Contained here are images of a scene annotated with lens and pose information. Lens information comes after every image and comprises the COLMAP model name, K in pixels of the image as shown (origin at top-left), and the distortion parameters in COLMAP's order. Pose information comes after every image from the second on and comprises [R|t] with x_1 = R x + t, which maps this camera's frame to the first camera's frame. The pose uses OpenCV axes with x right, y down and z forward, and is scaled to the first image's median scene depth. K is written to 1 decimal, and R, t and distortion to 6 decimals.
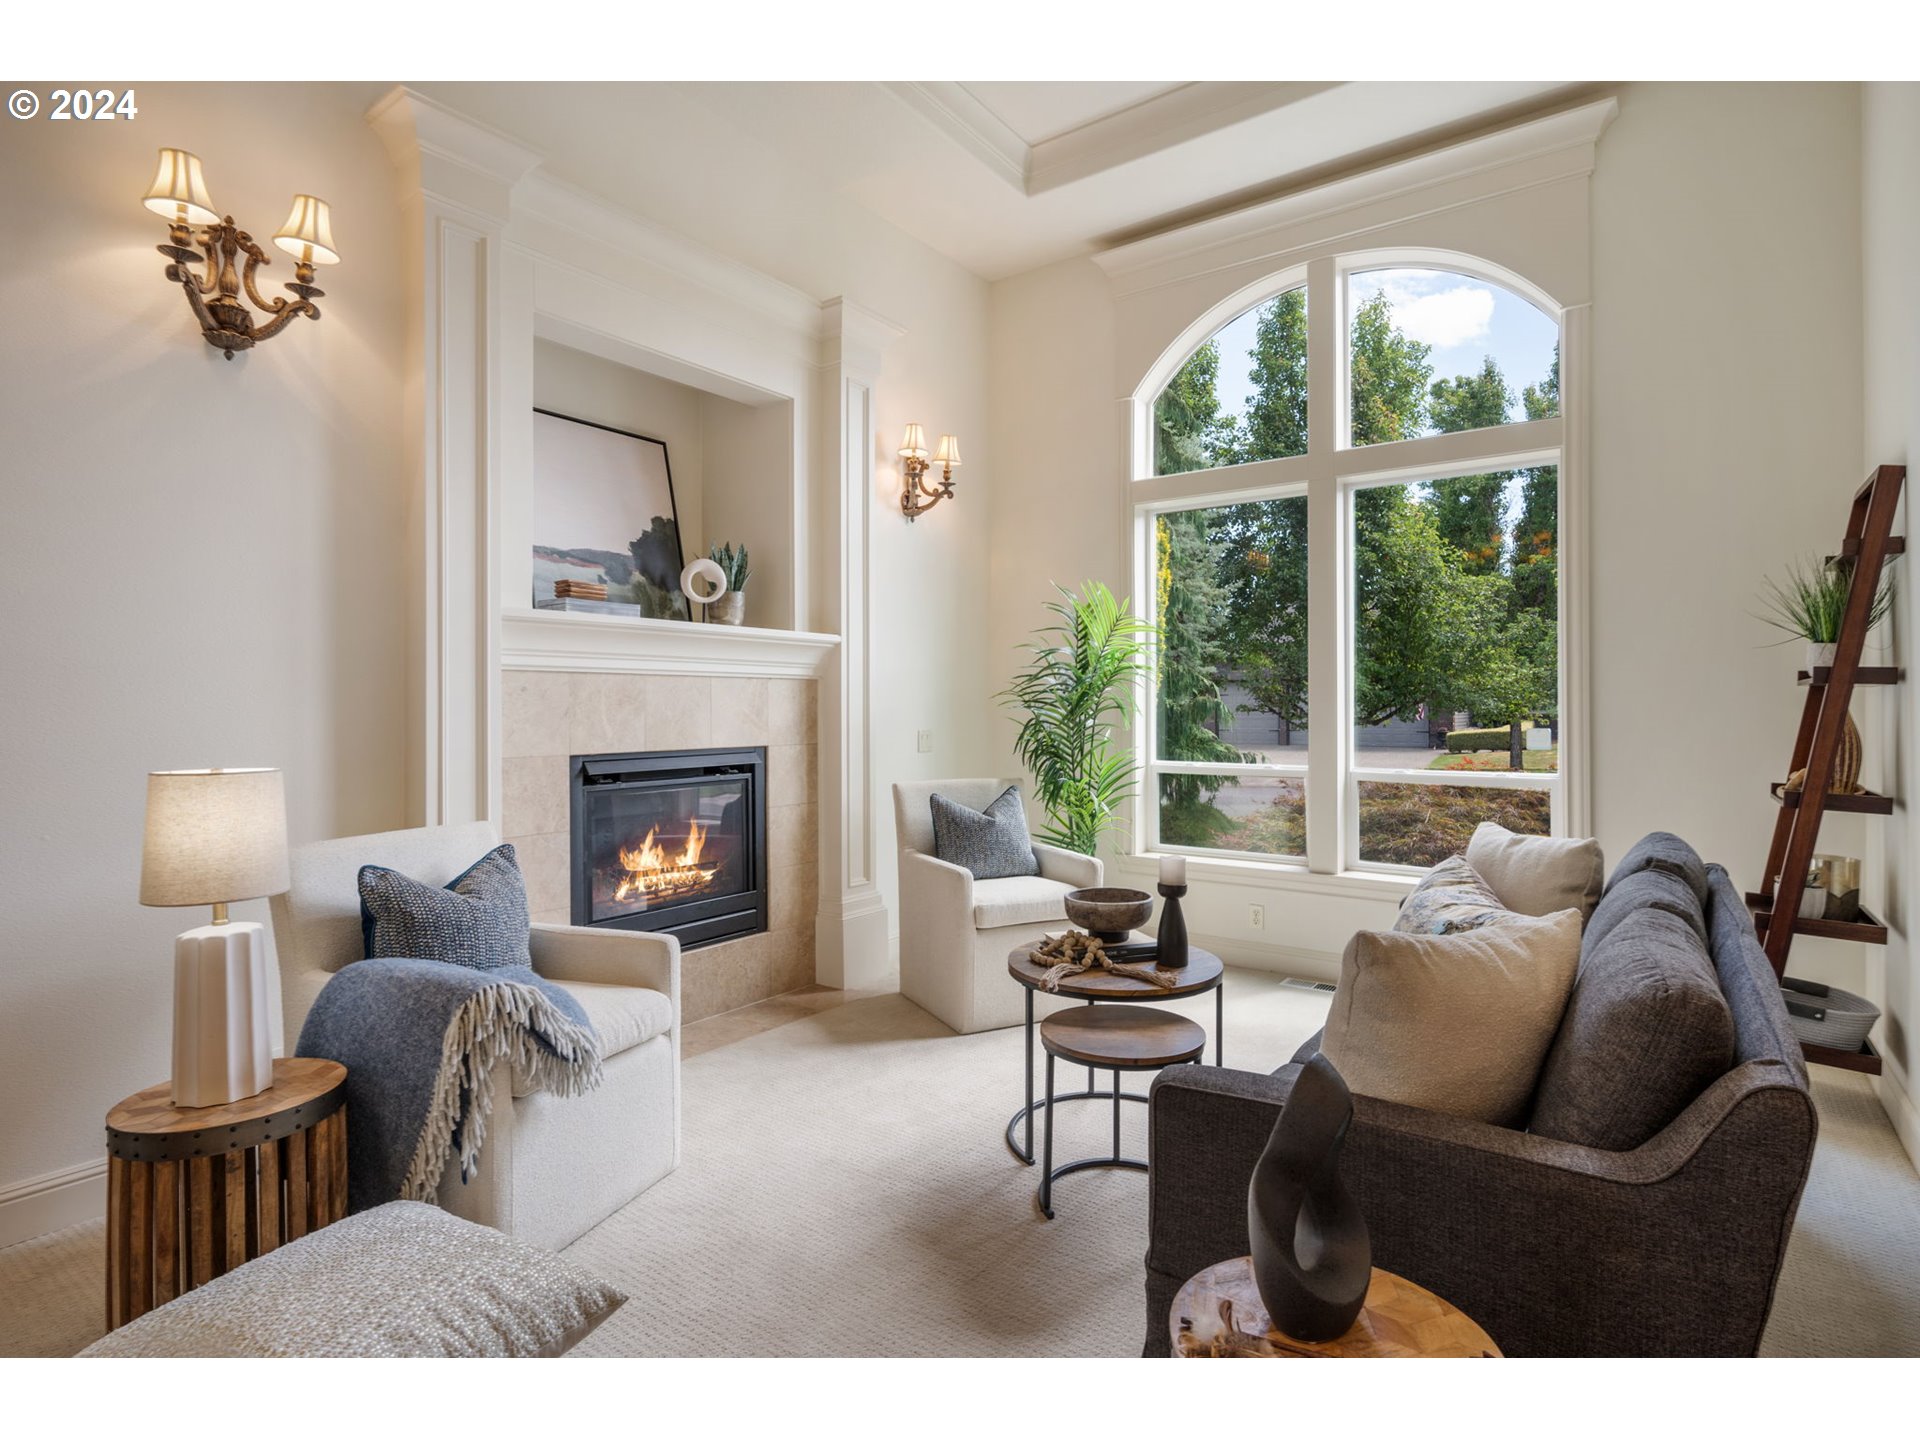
lens RADIAL K [[974.2, 0, 964.0], [0, 974.2, 708.6], [0, 0, 1]] dist [0.002639, -0.001093]
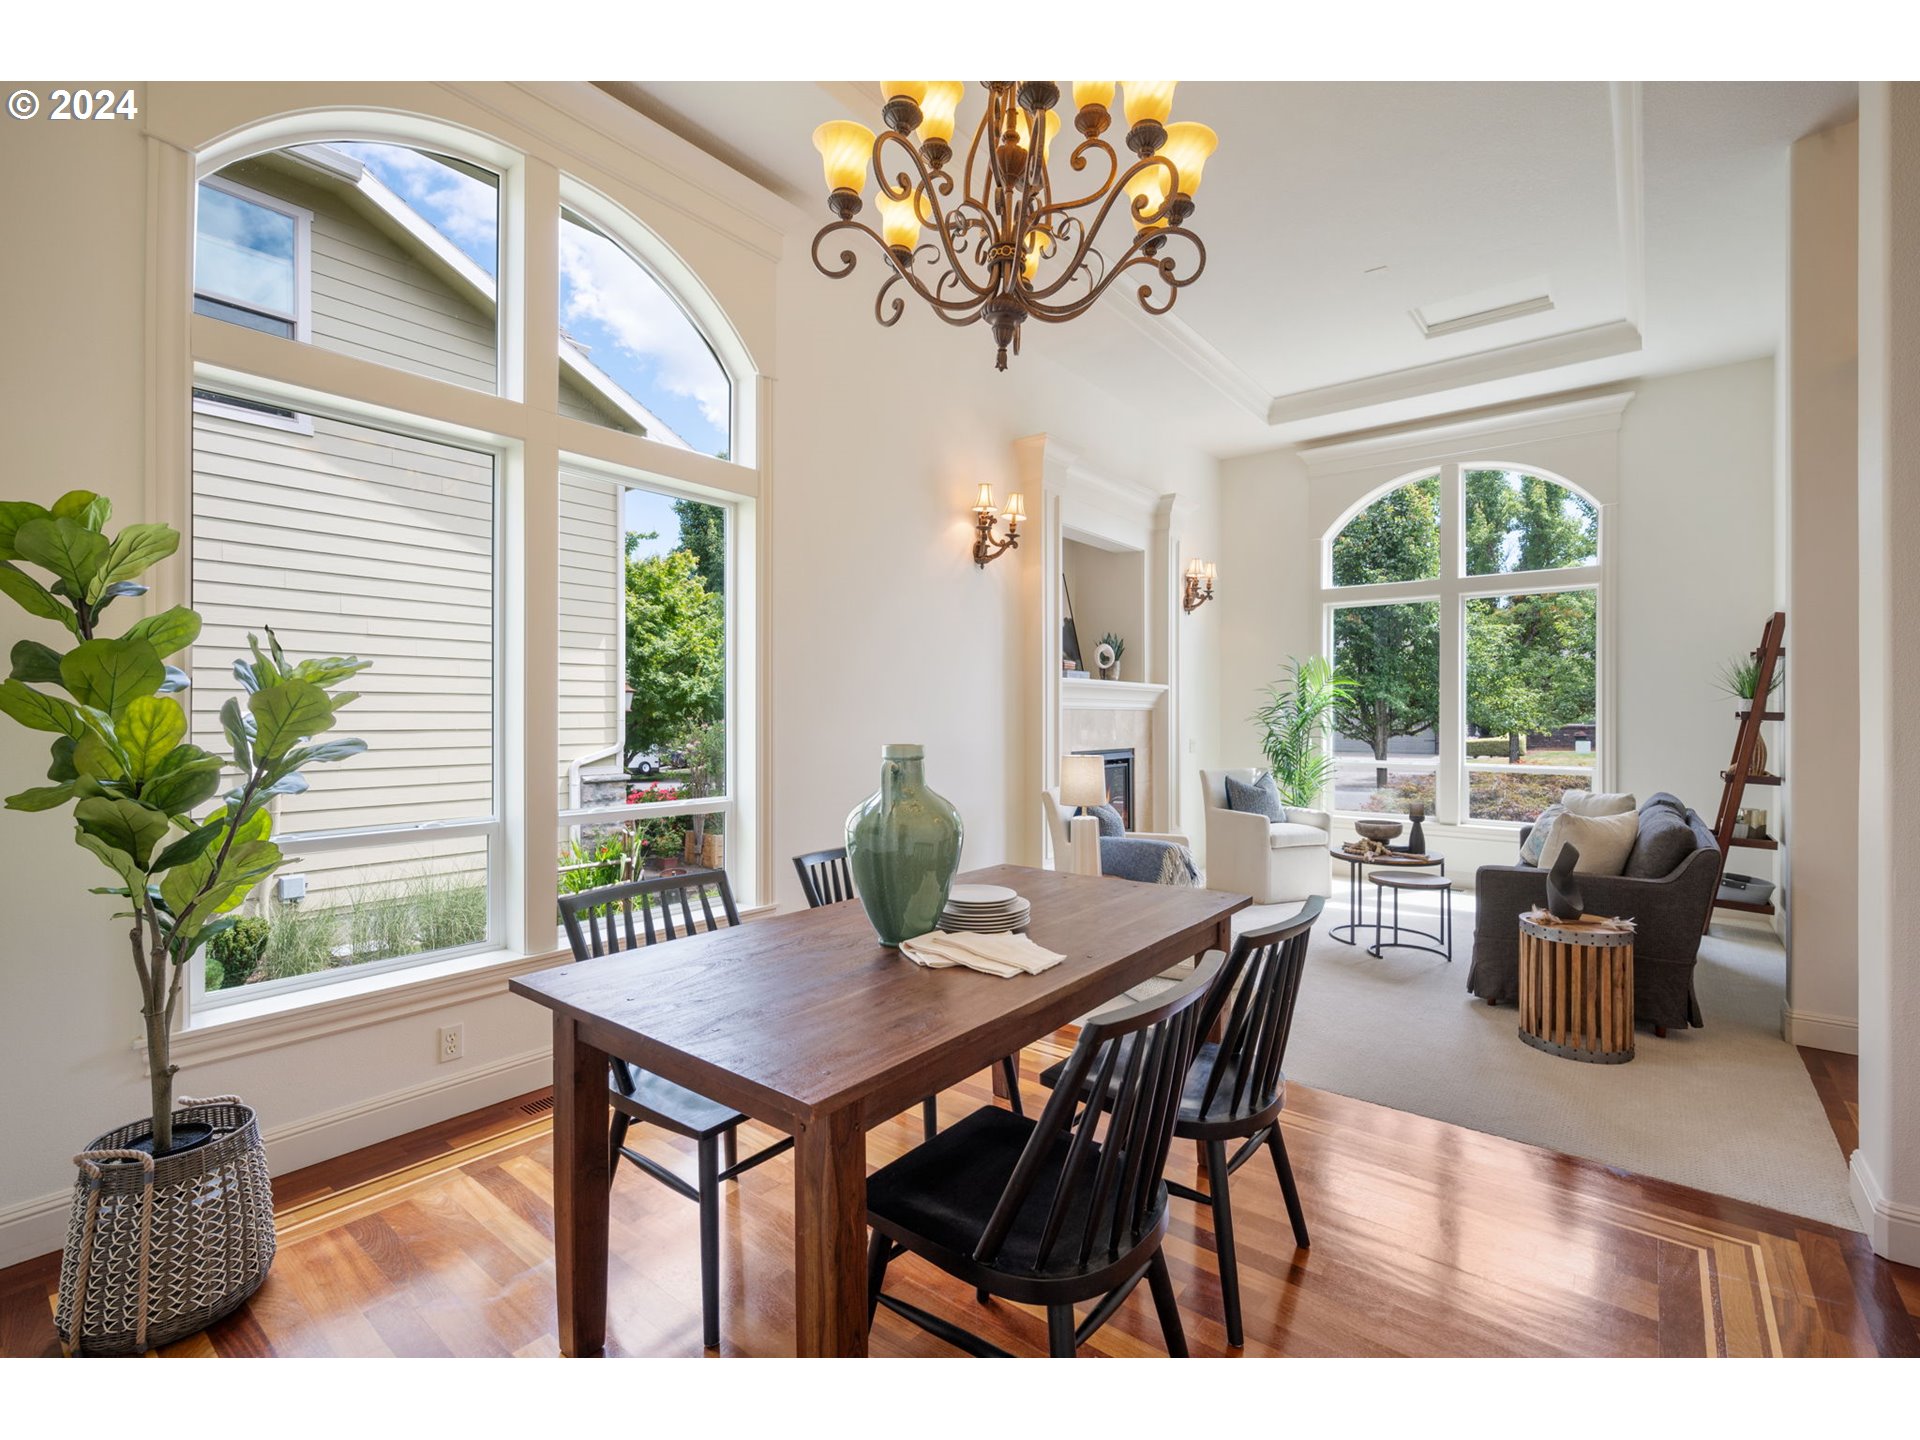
lens RADIAL K [[853.5, 0, 955.6], [0, 853.5, 725.2], [0, 0, 1]] dist [-0.001082, -0.000424]
pose [[0.998744, 0.007124, -0.049590, -0.443713], [-0.007079, 0.999974, 0.001082, -0.003129], [0.049596, -0.000729, 0.998769, -0.562598]]
